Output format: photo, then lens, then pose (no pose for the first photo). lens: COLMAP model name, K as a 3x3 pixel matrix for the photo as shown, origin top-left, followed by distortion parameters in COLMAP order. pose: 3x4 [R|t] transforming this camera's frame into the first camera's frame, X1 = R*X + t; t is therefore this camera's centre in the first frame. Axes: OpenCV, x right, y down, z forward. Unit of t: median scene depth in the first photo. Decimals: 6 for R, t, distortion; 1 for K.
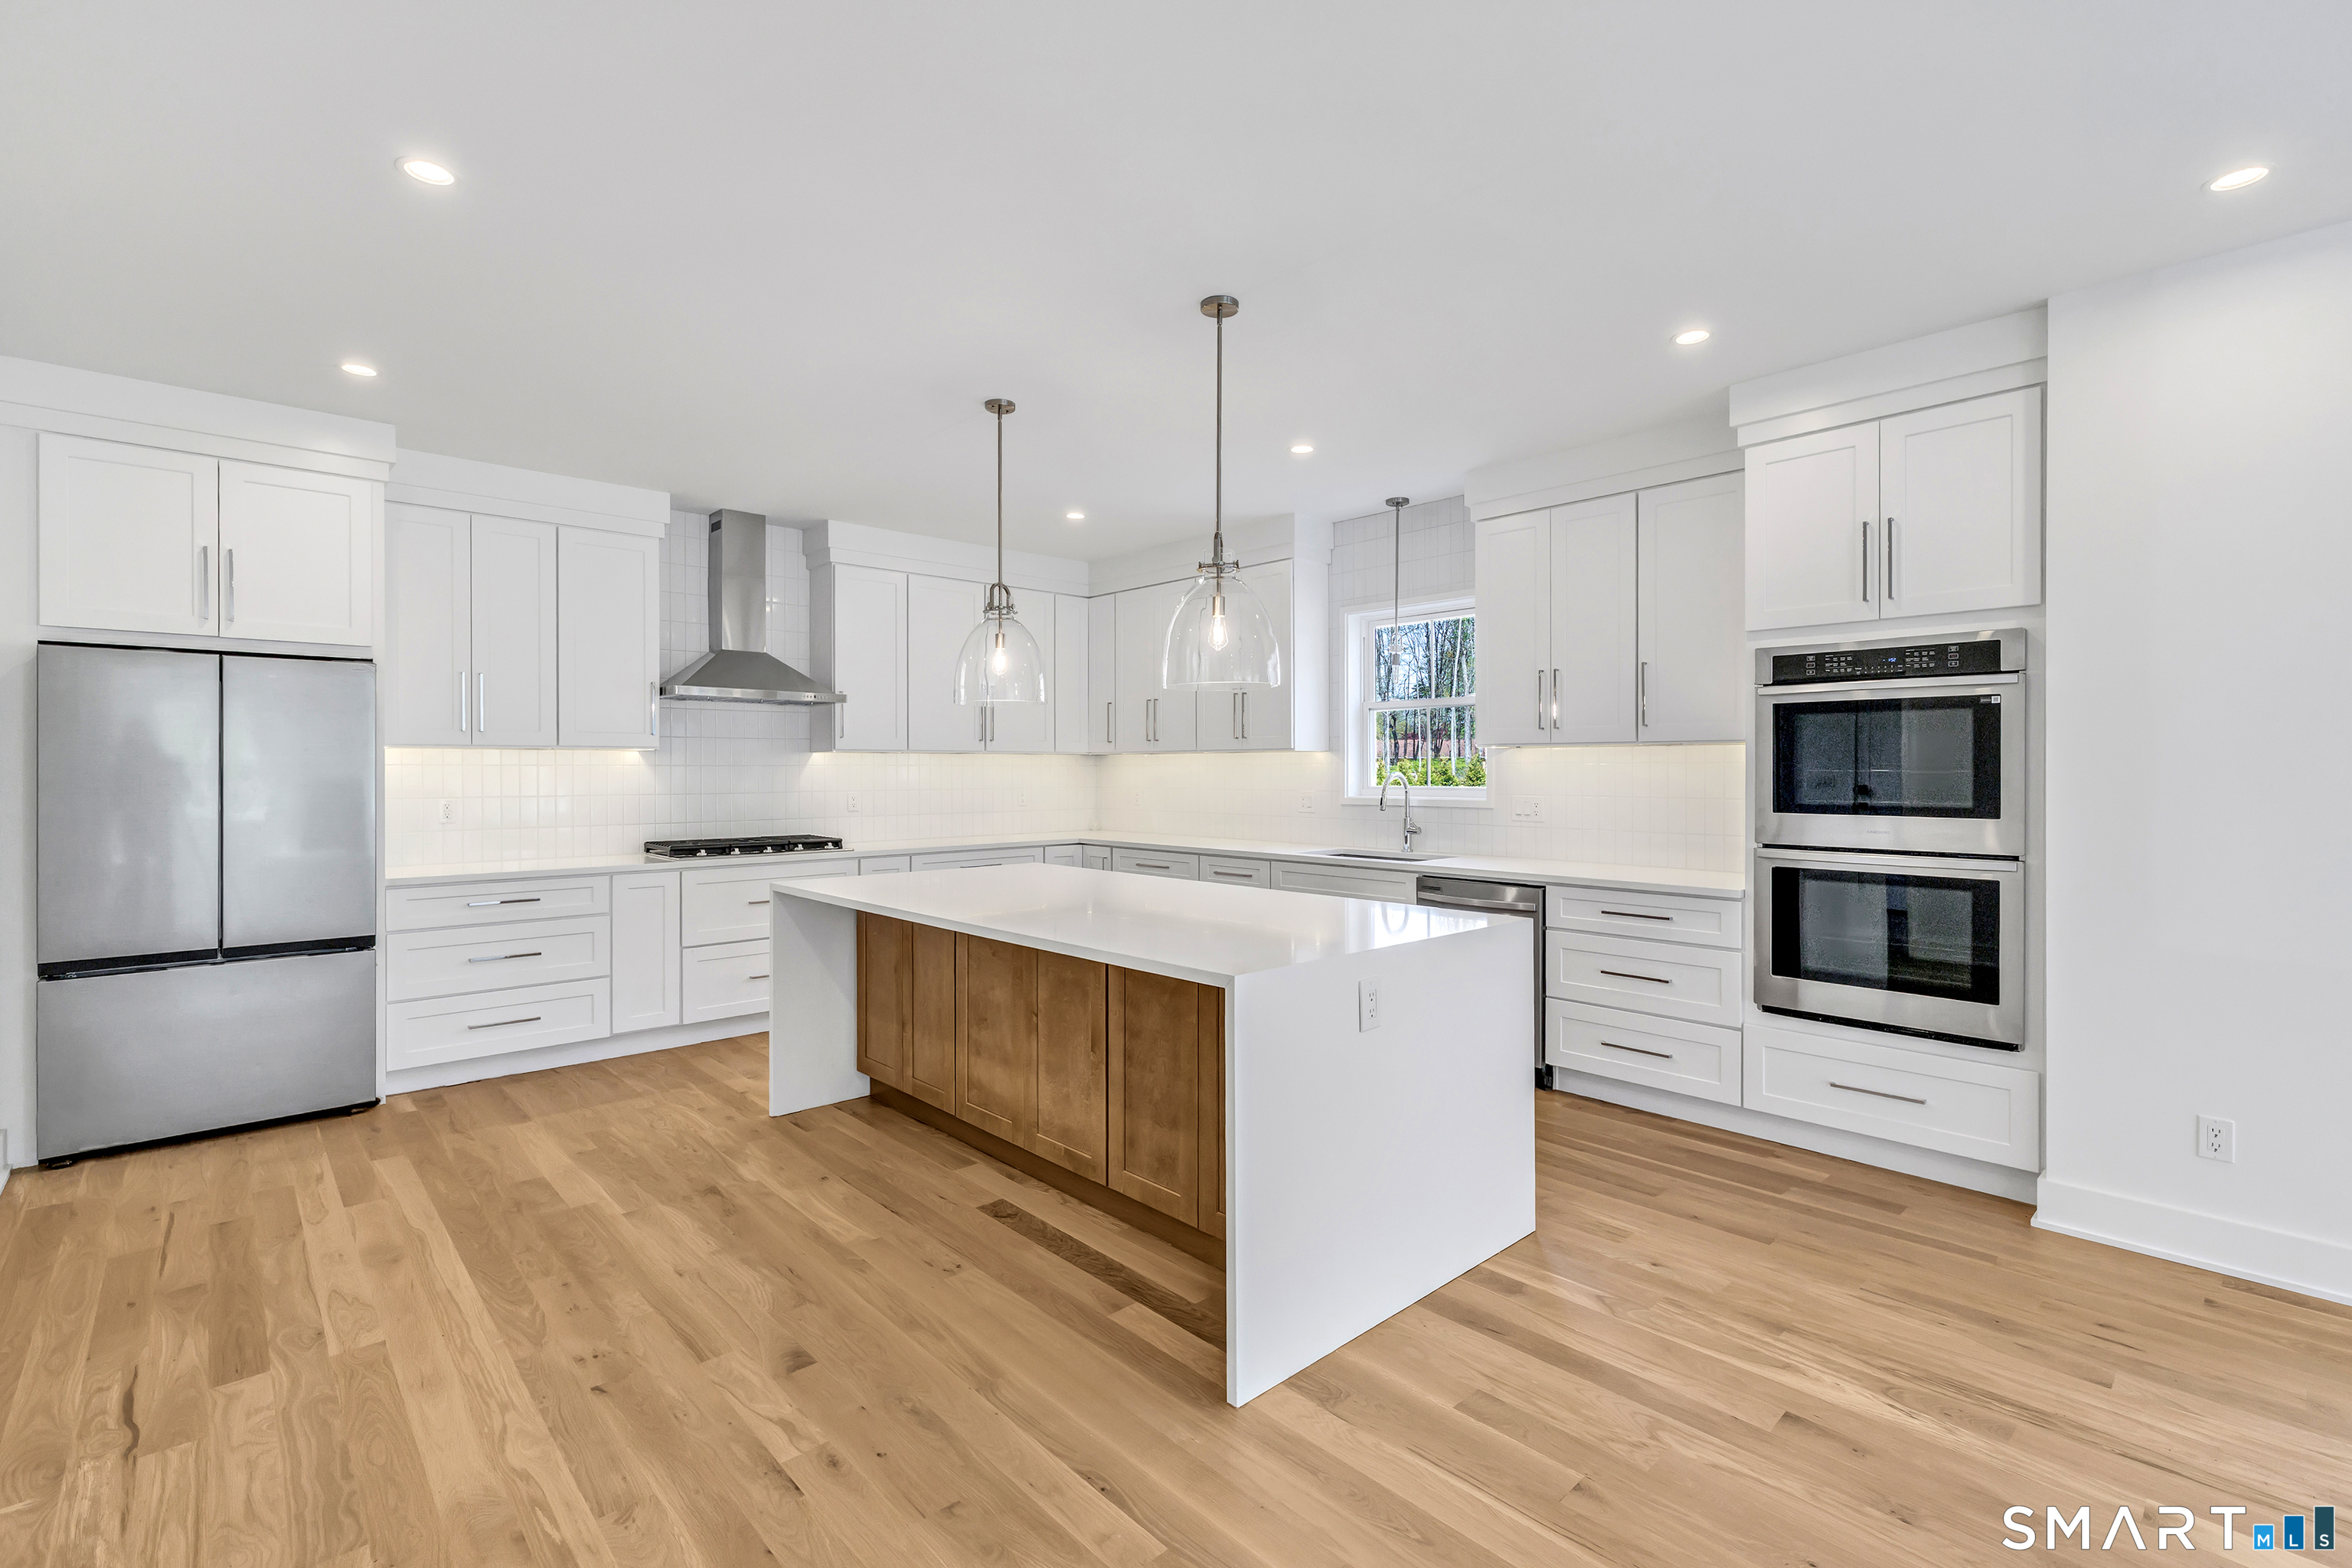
lens RADIAL K [[1034.4, 0, 1188.3], [0, 1034.4, 773.6], [0, 0, 1]] dist [0.000271, 0.000729]
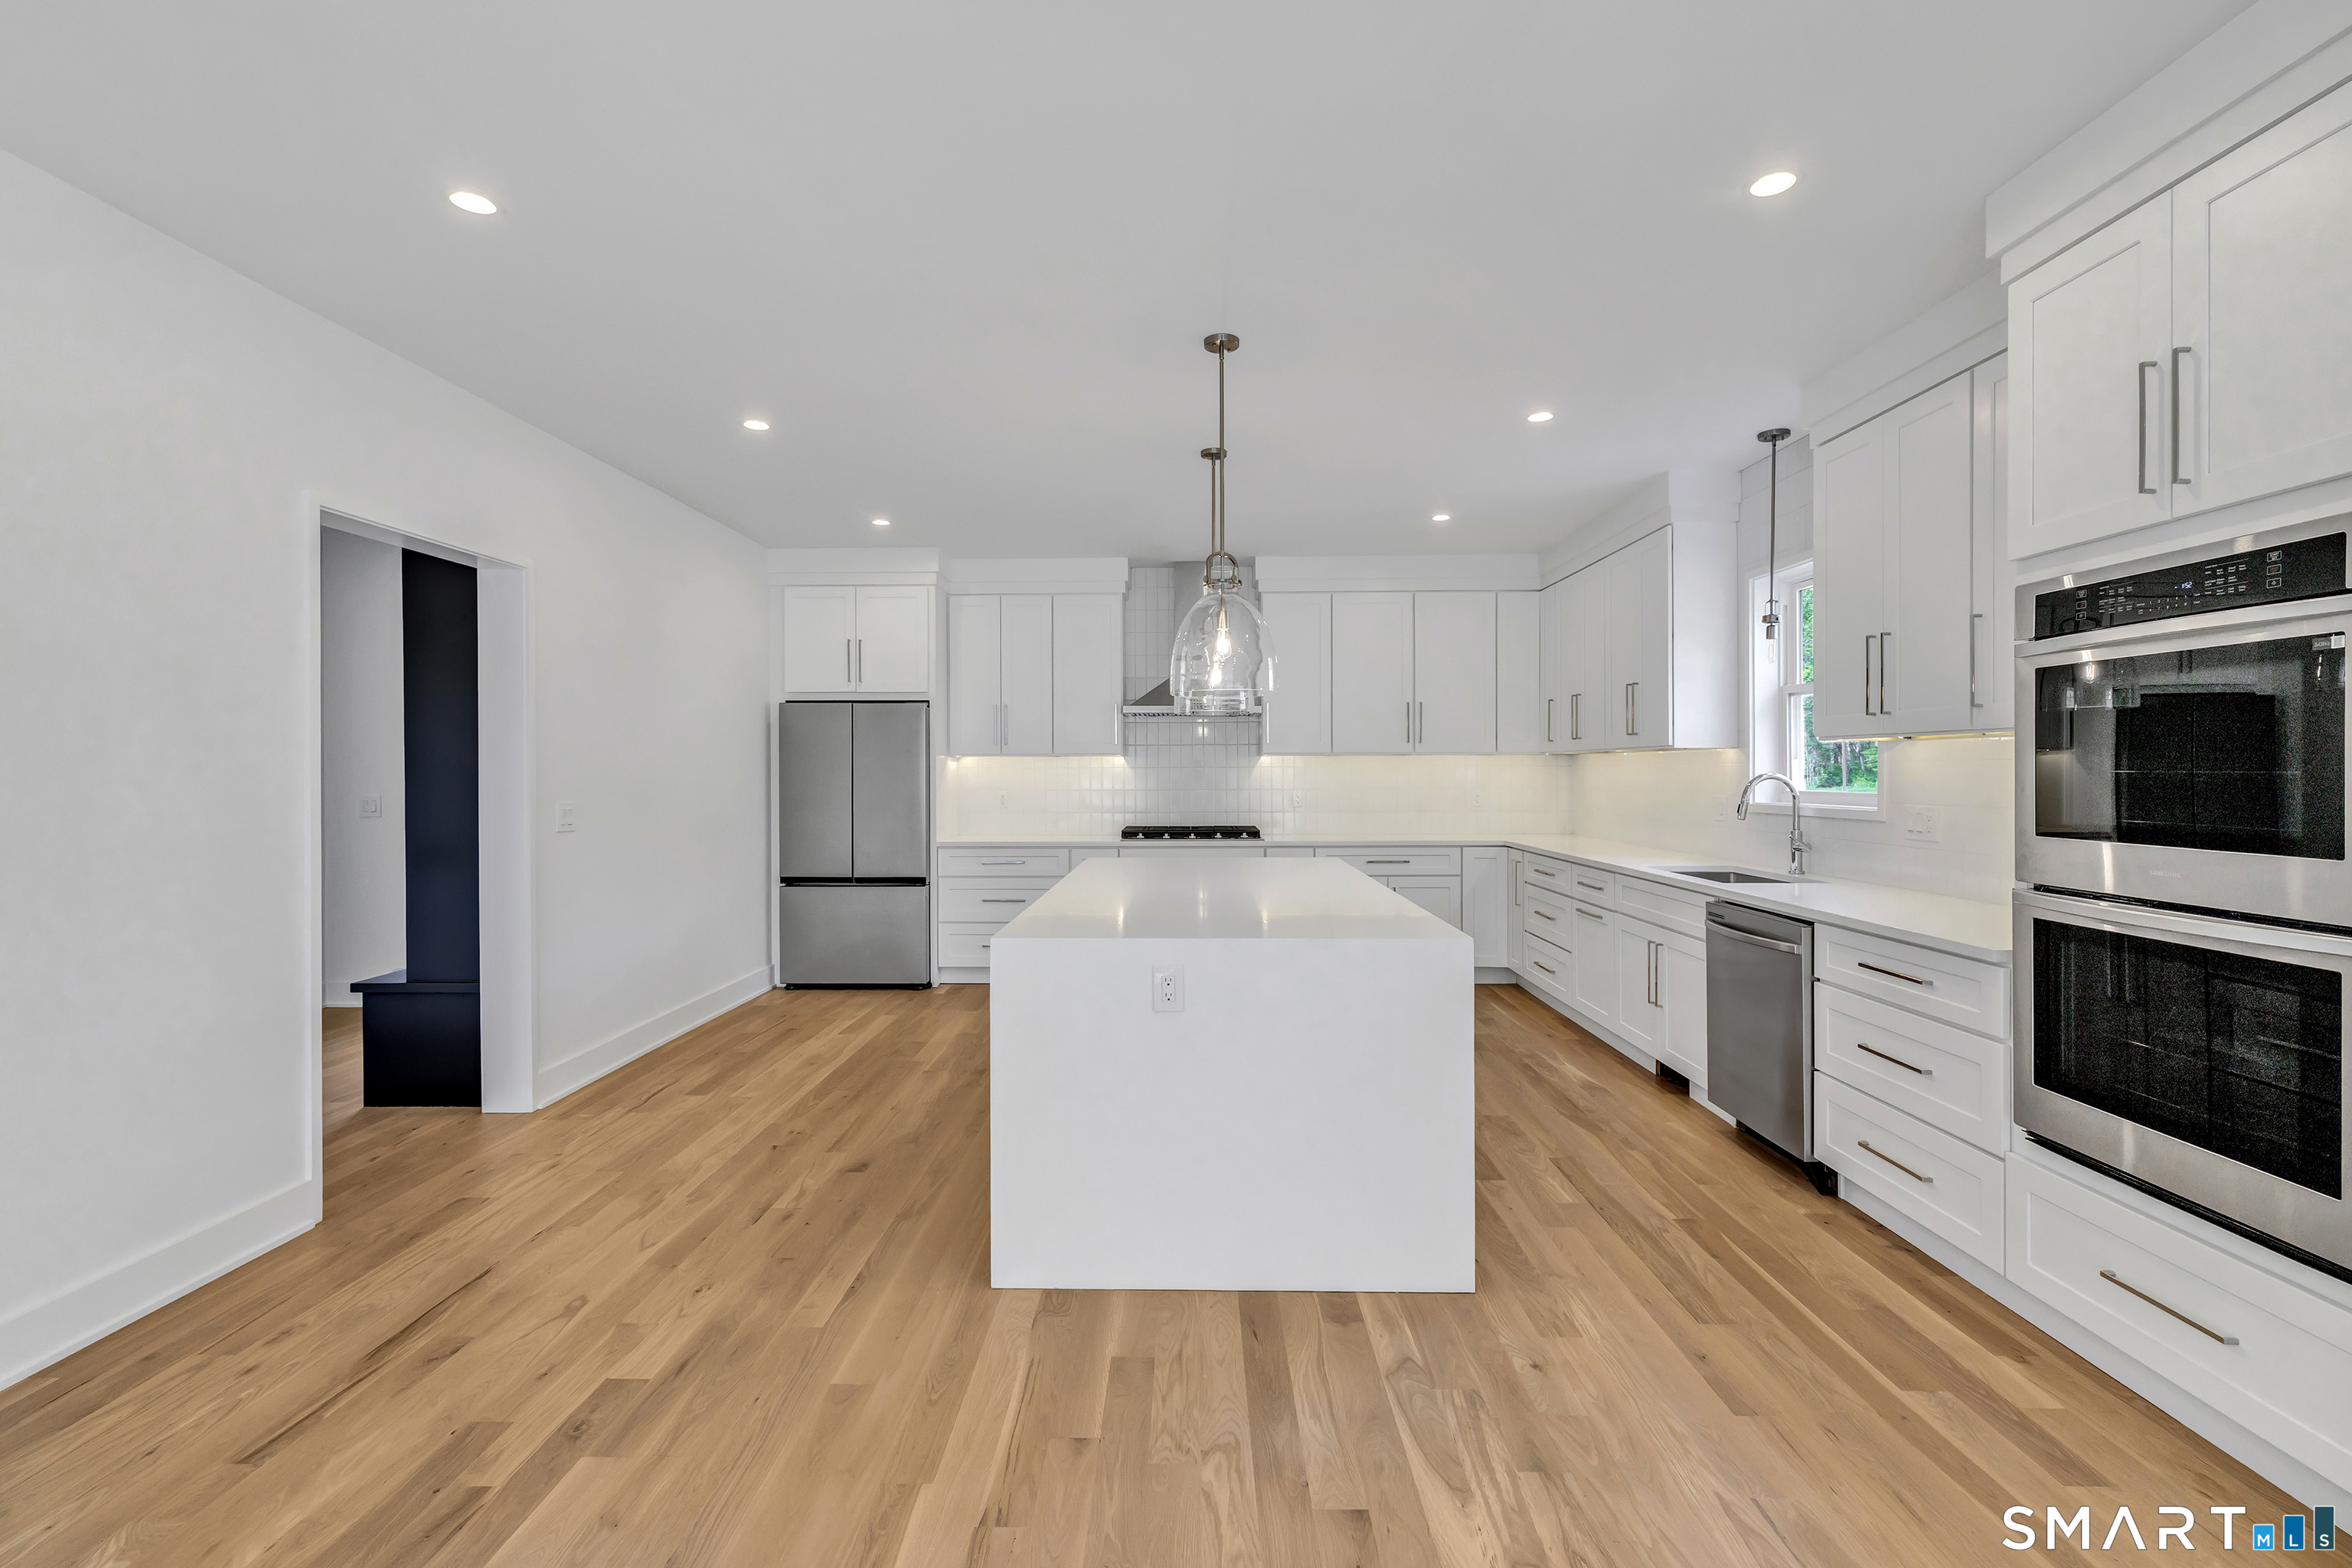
lens RADIAL K [[1034.4, 0, 1187.4], [0, 1034.4, 778.3], [0, 0, 1]] dist [0.000271, 0.000729]
pose [[0.722447, 0.004047, -0.691414, 0.668639], [-0.000934, 0.999988, 0.004877, -0.001095], [0.691426, -0.002878, 0.722442, 0.169417]]
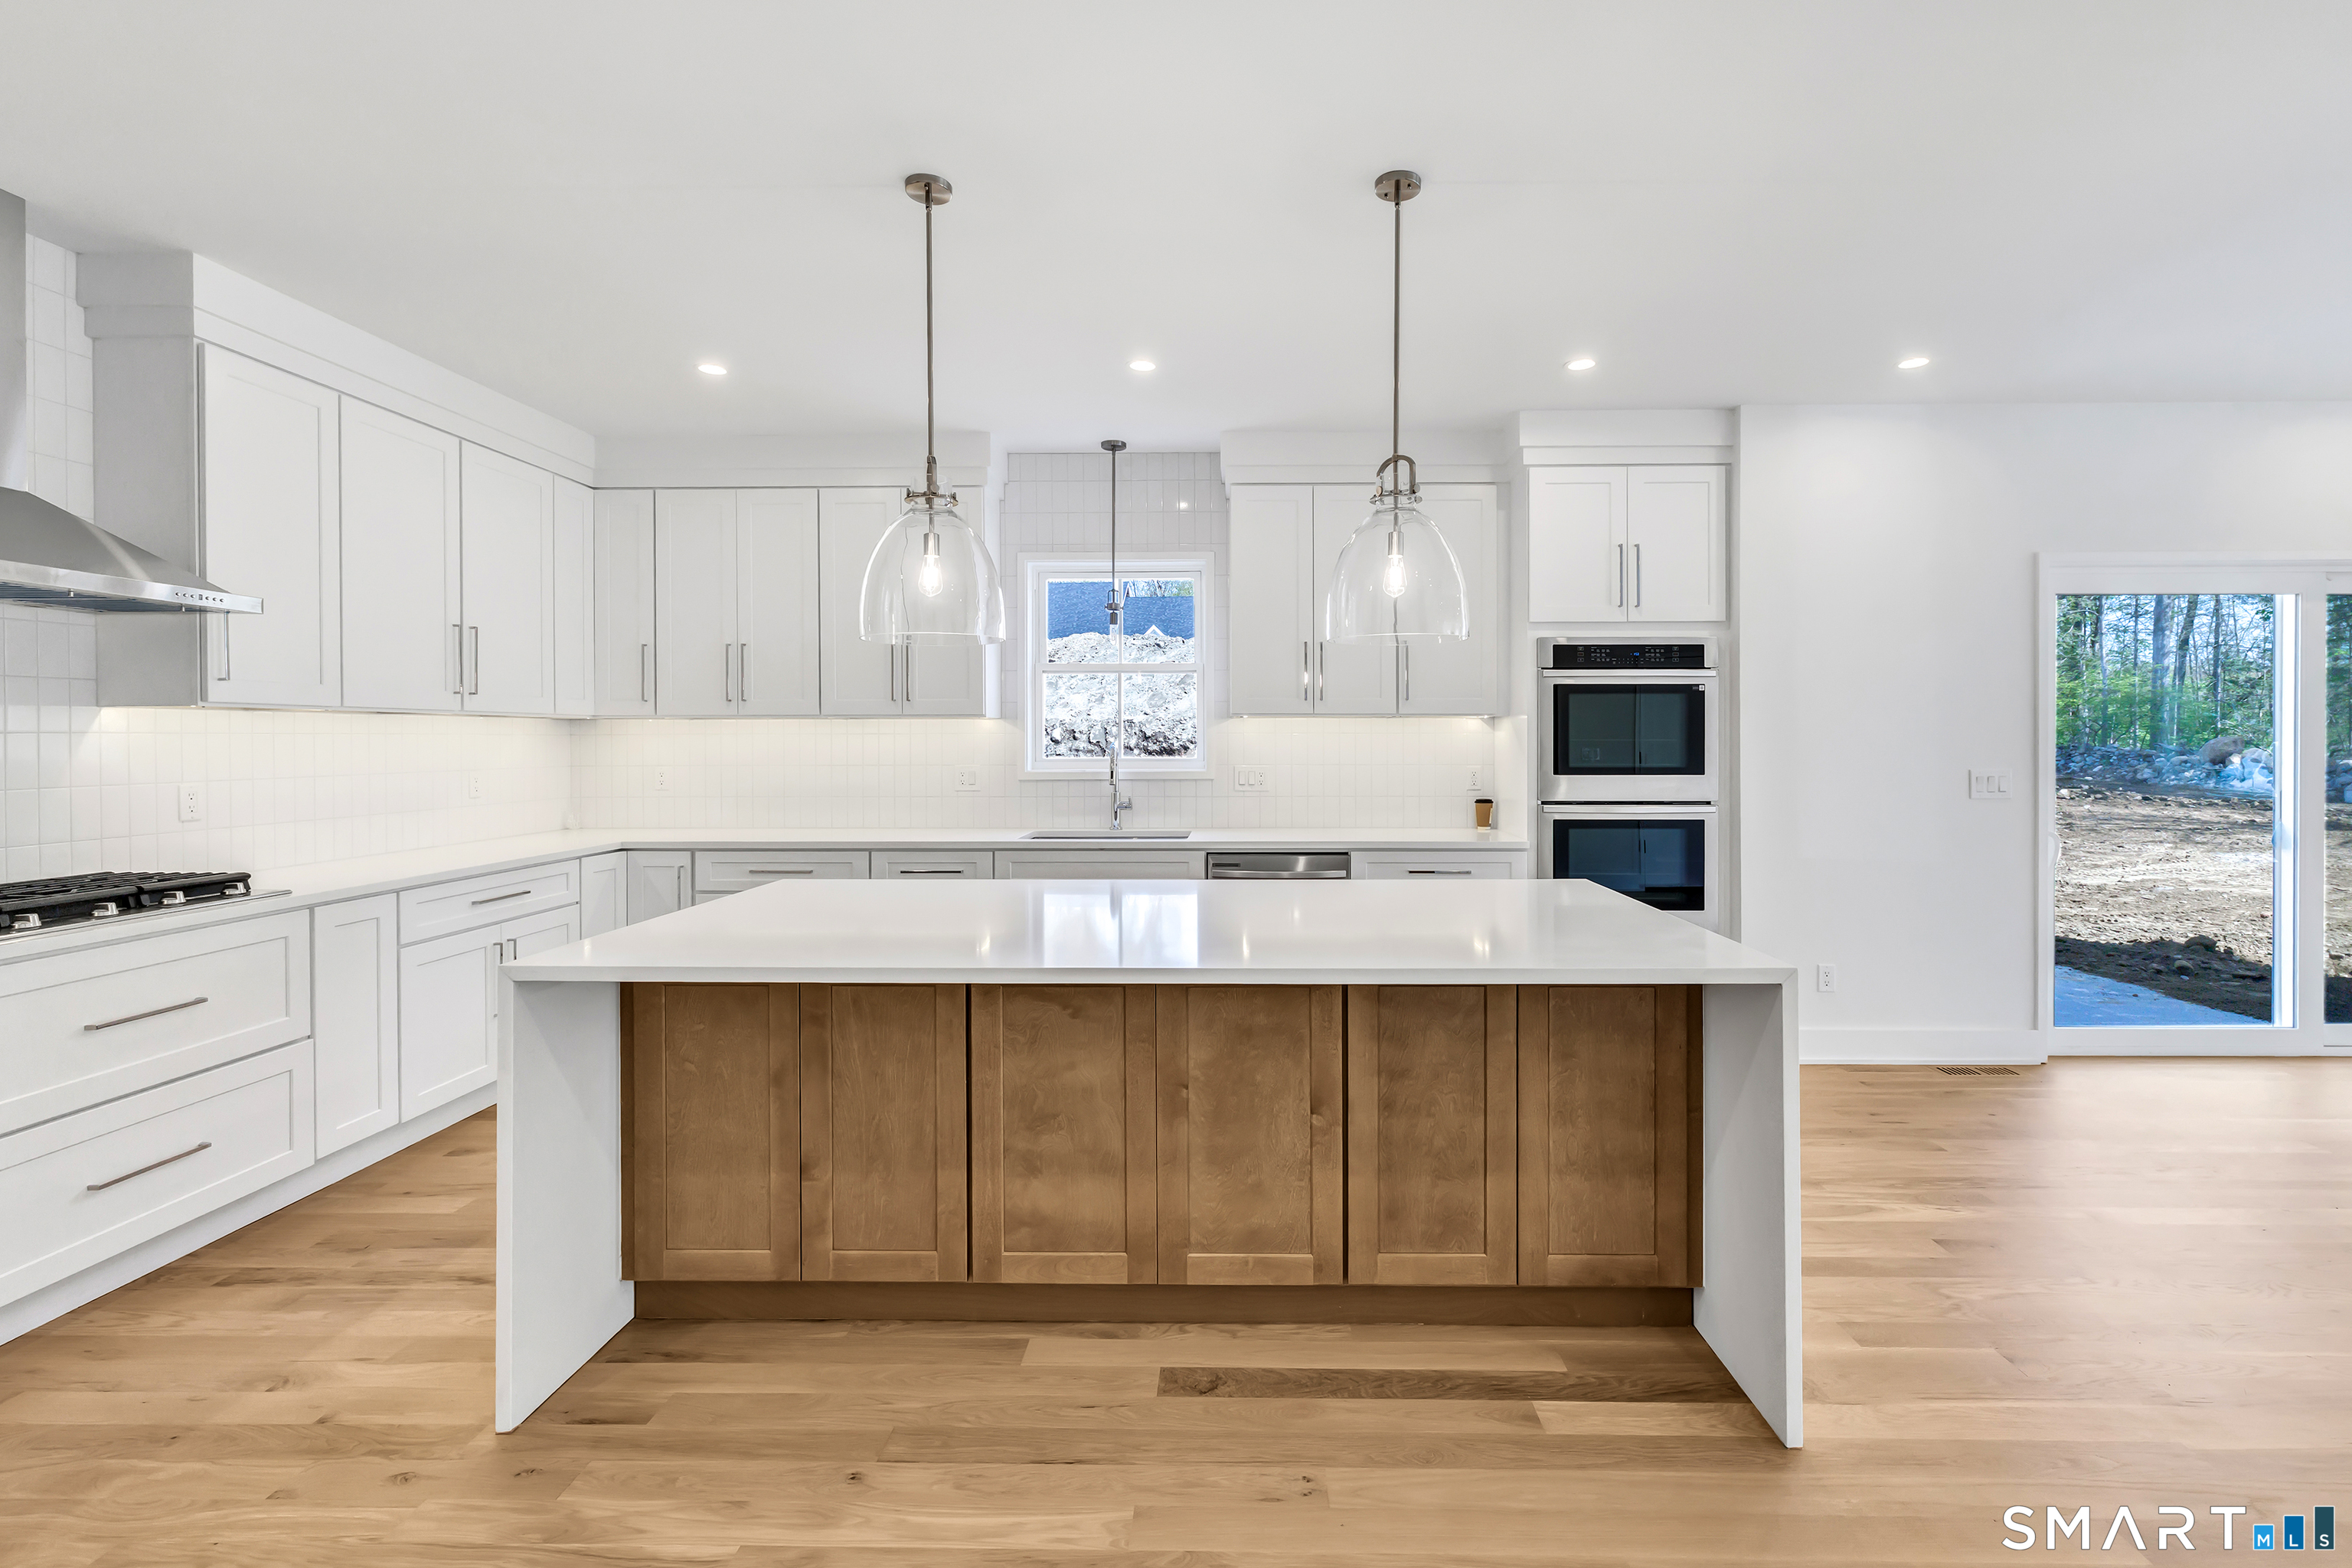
lens RADIAL K [[1034.4, 0, 1233.4], [0, 1034.4, 744.3], [0, 0, 1]] dist [0.000271, 0.000729]
pose [[0.697275, -0.003860, 0.716794, -0.590014], [0.004166, 0.999990, 0.001333, -0.001008], [-0.716792, 0.002057, 0.697284, 0.454524]]
